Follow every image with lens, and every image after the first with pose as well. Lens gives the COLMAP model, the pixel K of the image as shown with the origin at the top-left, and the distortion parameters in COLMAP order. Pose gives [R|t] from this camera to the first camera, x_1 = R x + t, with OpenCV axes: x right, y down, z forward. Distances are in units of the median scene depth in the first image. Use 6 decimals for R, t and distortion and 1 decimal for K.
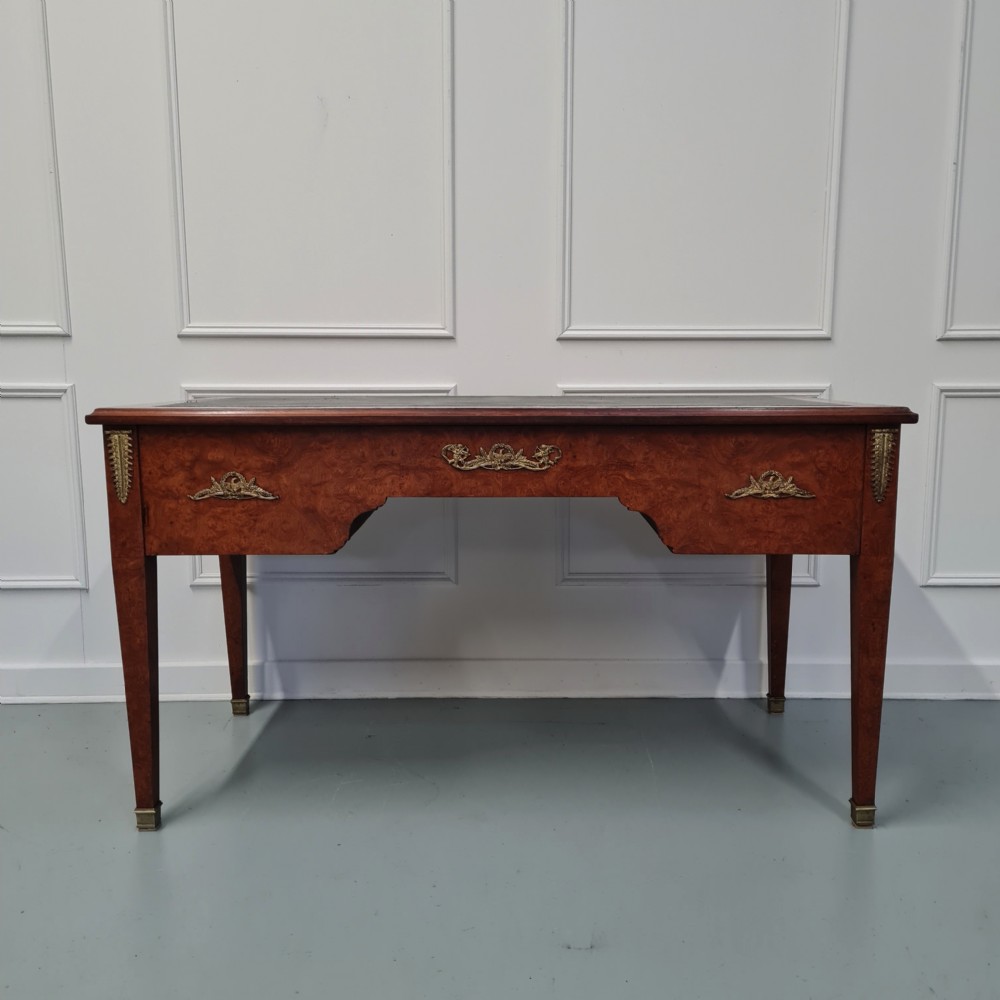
lens RADIAL K [[1024.7, 0, 504.5], [0, 1024.7, 520.4], [0, 0, 1]] dist [0.033967, -0.017782]
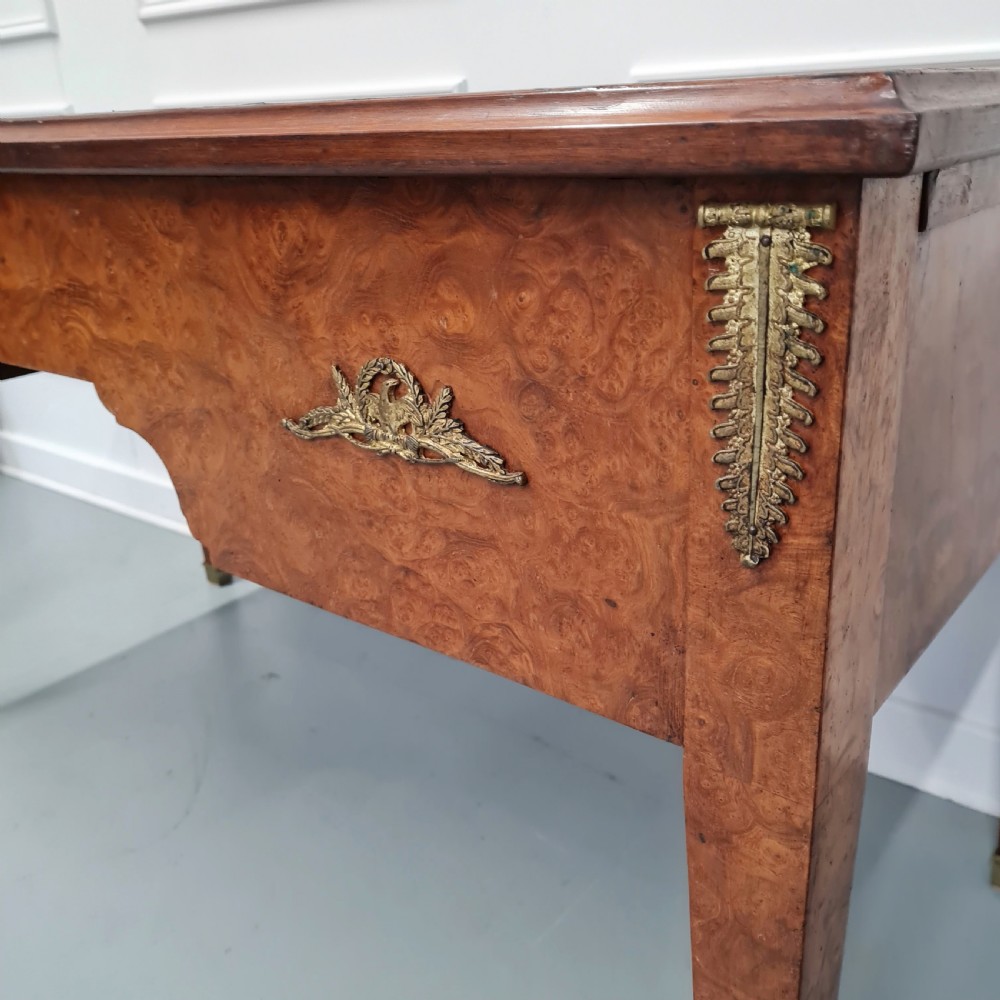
lens RADIAL K [[1024.7, 0, 504.5], [0, 1024.7, 520.4], [0, 0, 1]] dist [0.033967, -0.017782]
pose [[0.788757, 0.200960, -0.580928, 0.441447], [-0.055777, 0.964551, 0.257936, -0.077110], [0.612169, -0.171046, 0.772005, 0.799259]]
